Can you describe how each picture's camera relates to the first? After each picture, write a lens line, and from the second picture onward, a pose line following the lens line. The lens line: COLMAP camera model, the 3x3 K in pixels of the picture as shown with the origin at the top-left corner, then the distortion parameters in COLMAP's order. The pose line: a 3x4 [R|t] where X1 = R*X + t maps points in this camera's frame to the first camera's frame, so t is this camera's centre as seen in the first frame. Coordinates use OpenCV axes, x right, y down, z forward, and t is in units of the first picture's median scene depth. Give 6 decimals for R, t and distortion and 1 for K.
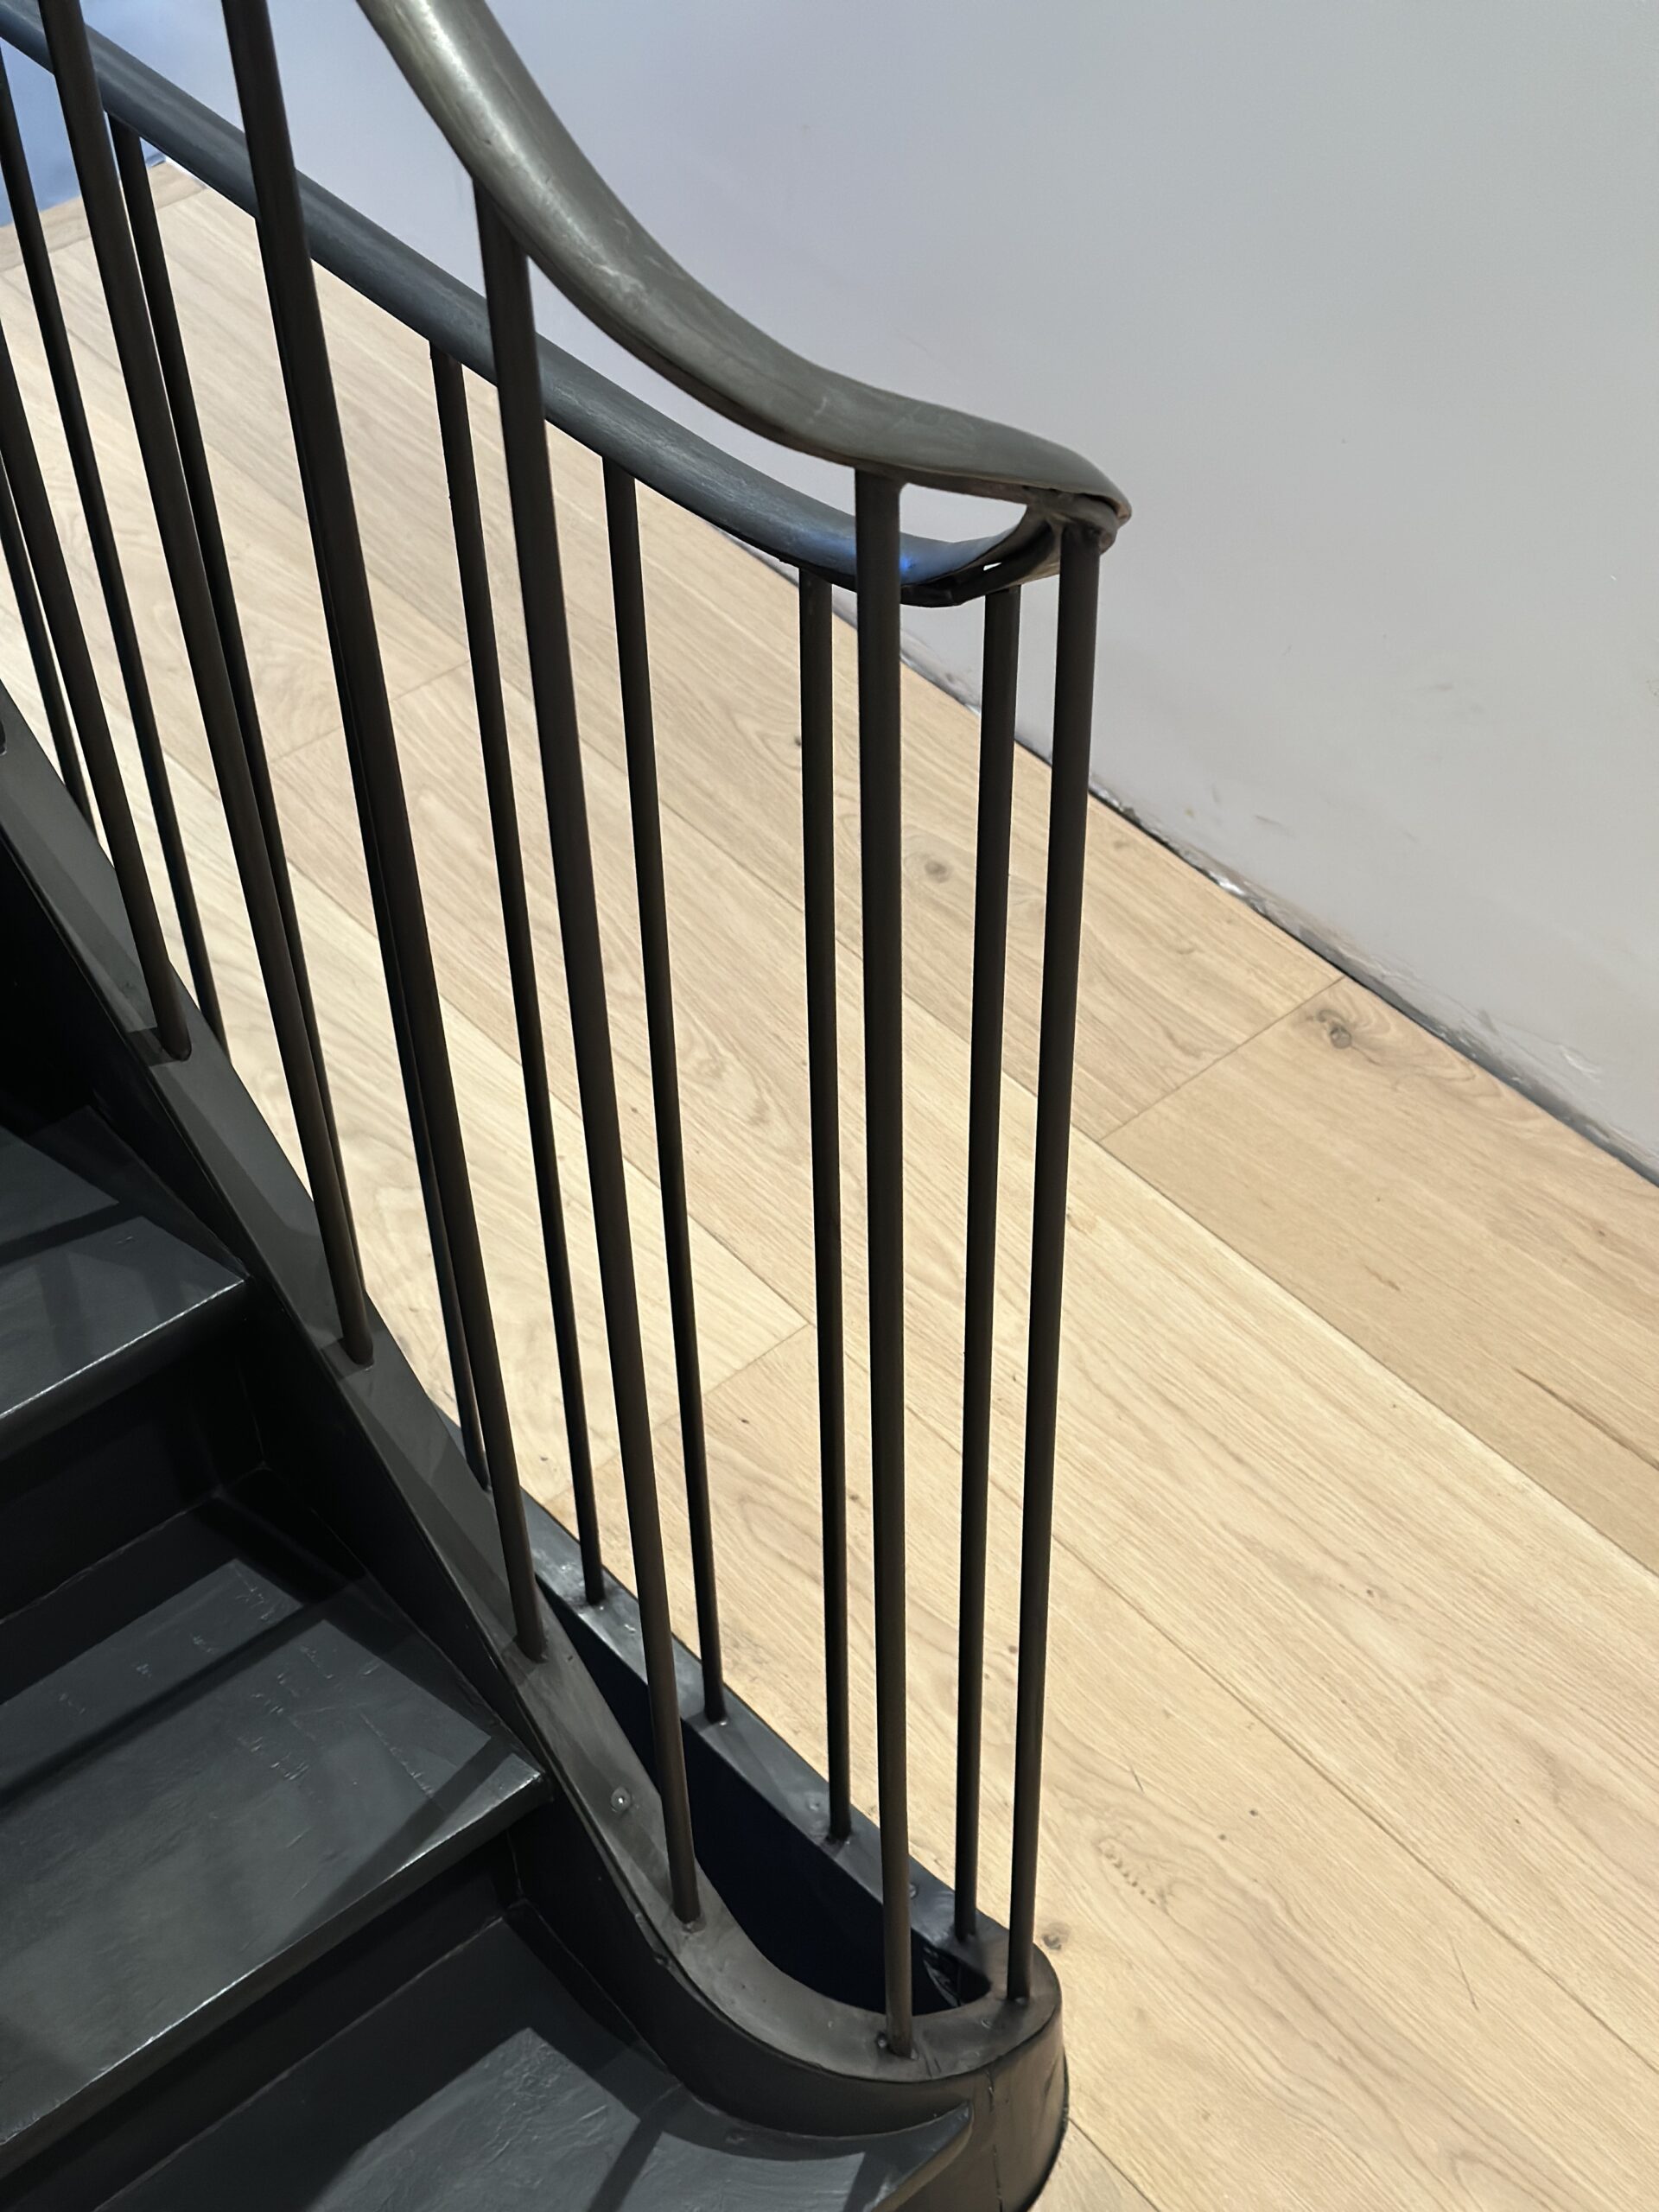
lens RADIAL K [[3082.1, 0, 827.9], [0, 3082.1, 1111.5], [0, 0, 1]] dist [0.103639, 0.000000]
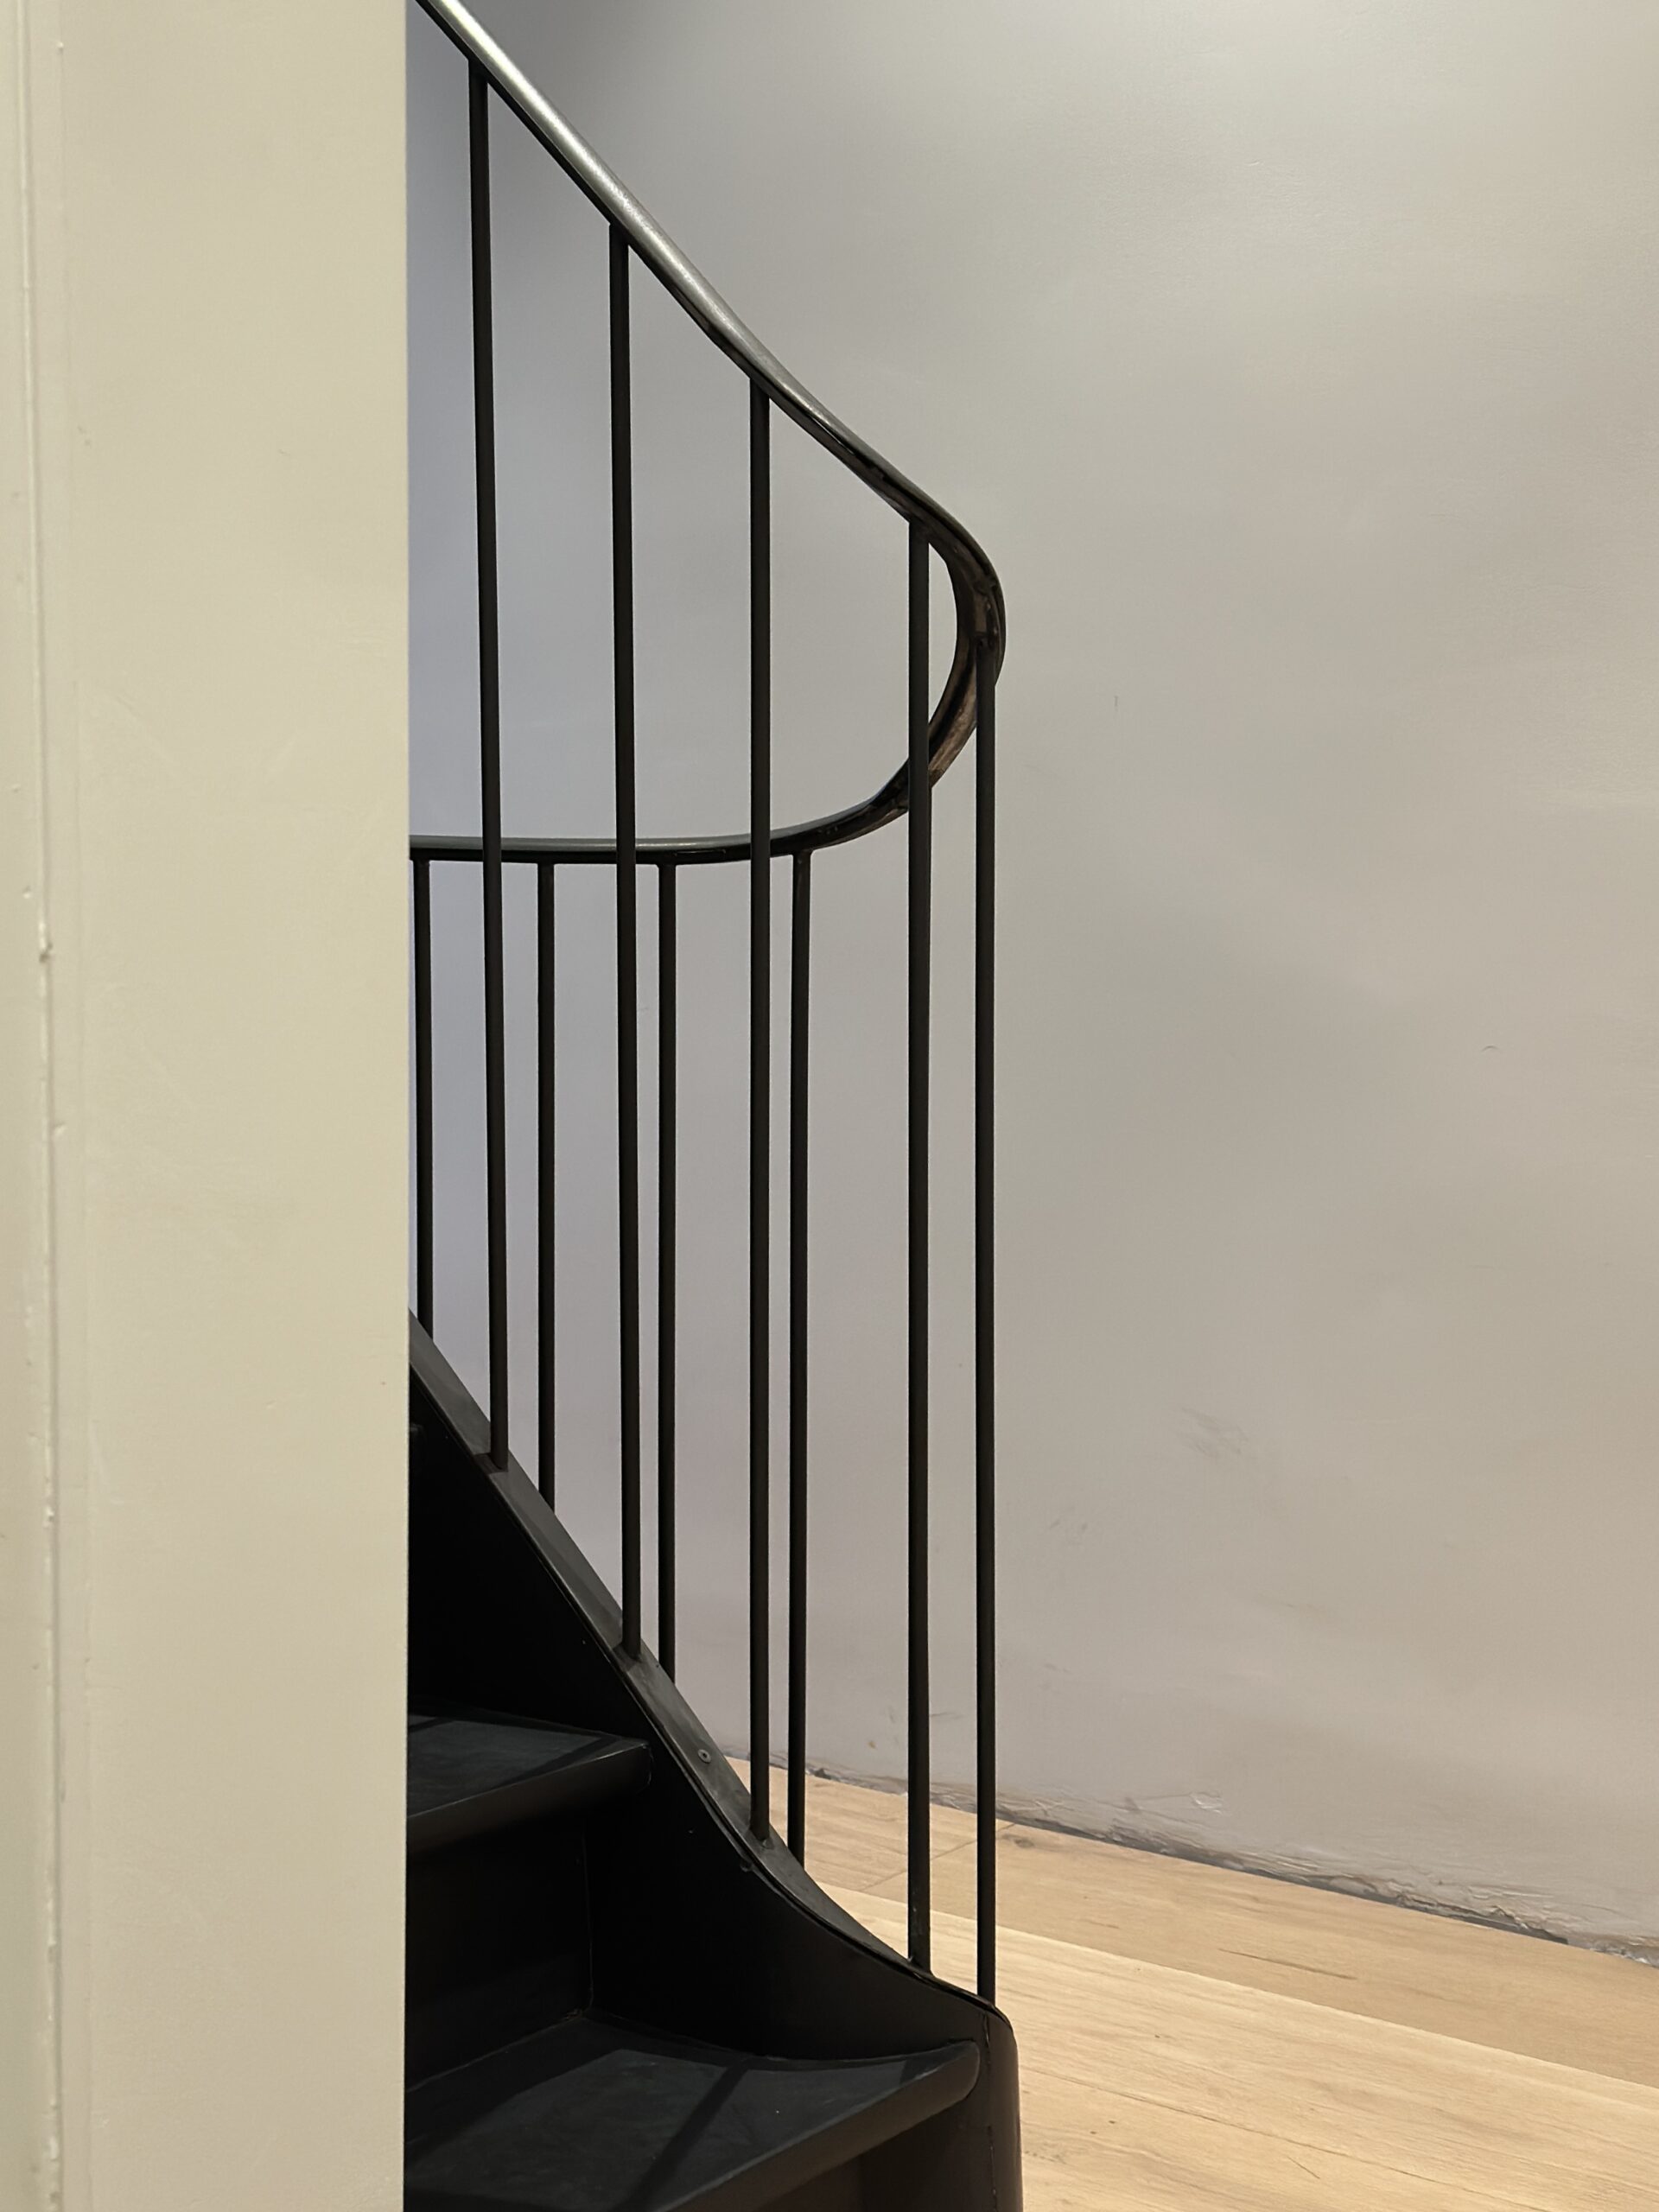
lens RADIAL K [[3082.1, 0, 825.3], [0, 3082.1, 1096.9], [0, 0, 1]] dist [0.103639, 0.000000]
pose [[0.975202, -0.004096, 0.221277, -0.239295], [0.148715, 0.752590, -0.641476, 0.672614], [-0.163903, 0.658476, 0.734537, -0.161490]]
